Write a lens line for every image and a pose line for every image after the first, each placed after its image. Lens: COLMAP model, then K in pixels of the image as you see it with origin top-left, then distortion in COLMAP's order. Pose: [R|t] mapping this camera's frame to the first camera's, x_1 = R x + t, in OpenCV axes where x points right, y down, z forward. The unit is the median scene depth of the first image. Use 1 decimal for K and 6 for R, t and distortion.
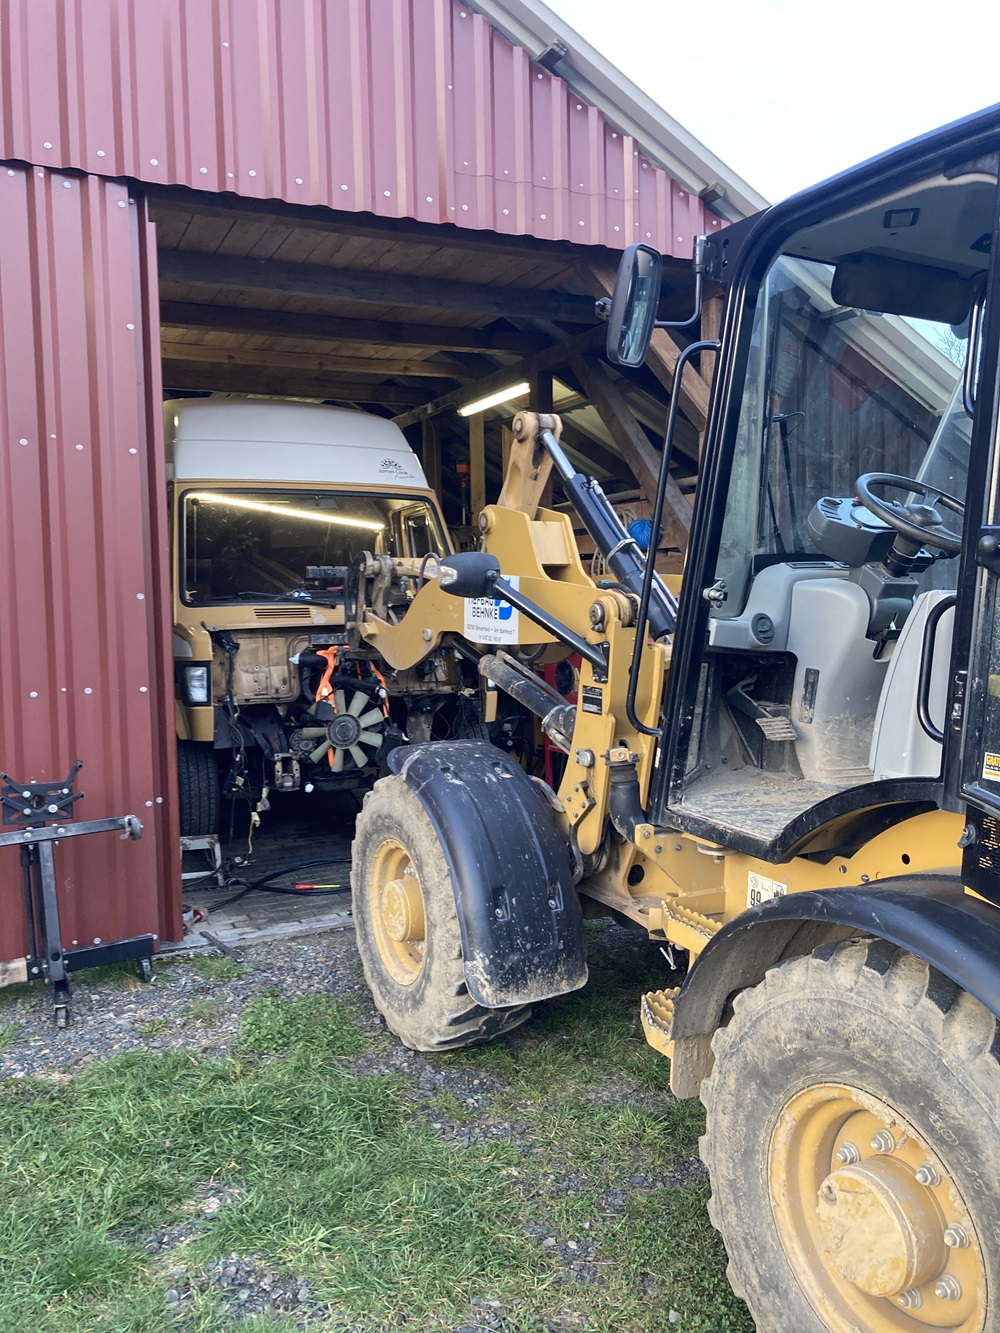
lens RADIAL K [[1086.3, 0, 500.0], [0, 1086.3, 666.5], [0, 0, 1]] dist [0.000052, -0.000261]
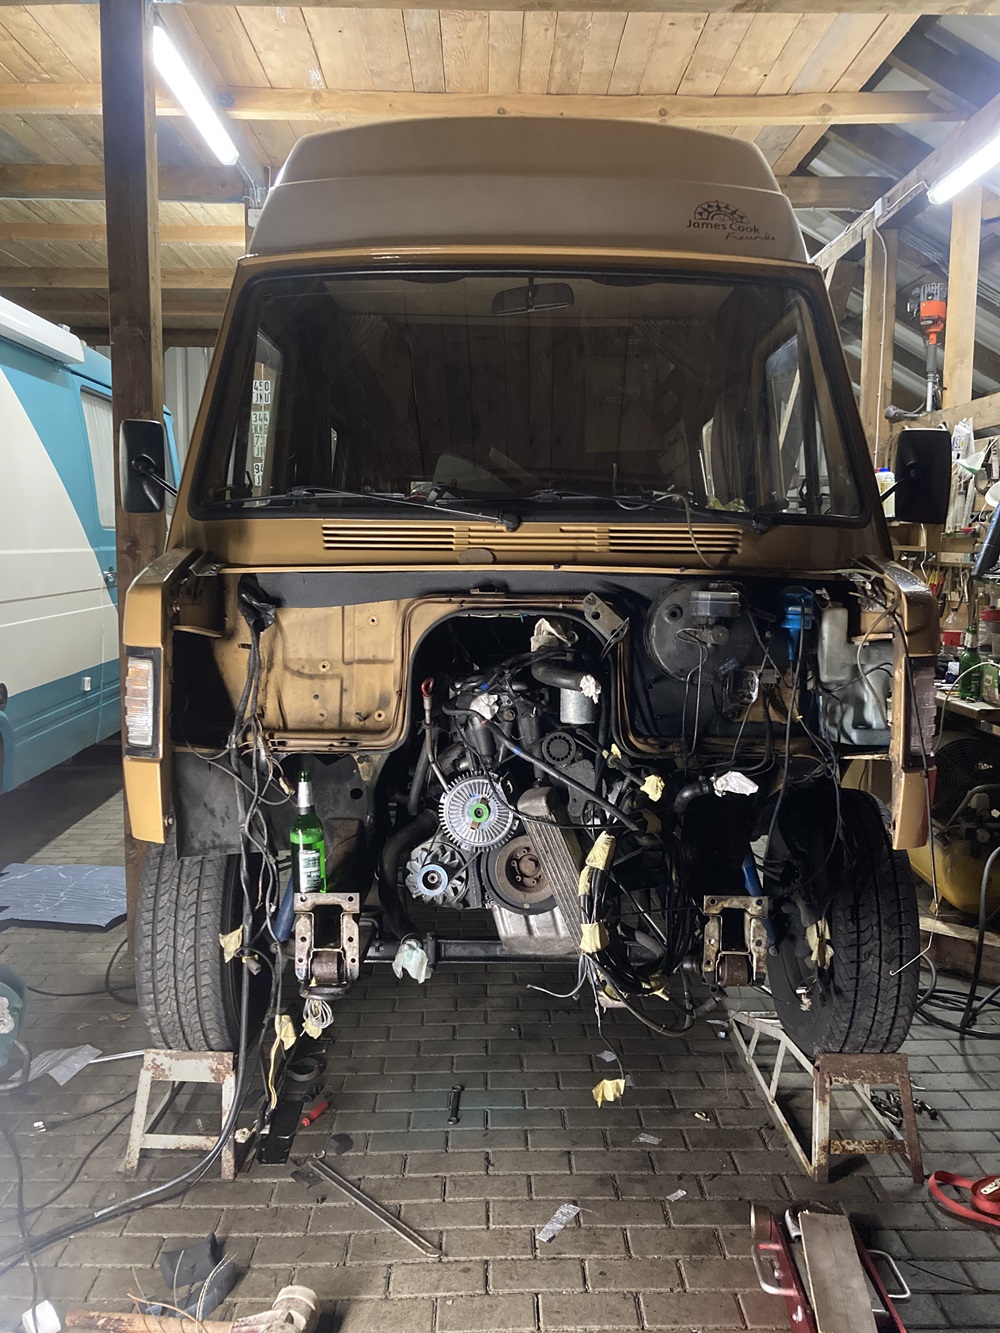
lens RADIAL K [[1086.3, 0, 500.0], [0, 1086.3, 666.5], [0, 0, 1]] dist [0.000052, -0.000261]
pose [[0.912084, 0.060192, -0.405561, -0.001674], [-0.057291, 0.998171, 0.019302, -0.007525], [0.405981, 0.005630, 0.913864, 0.486016]]
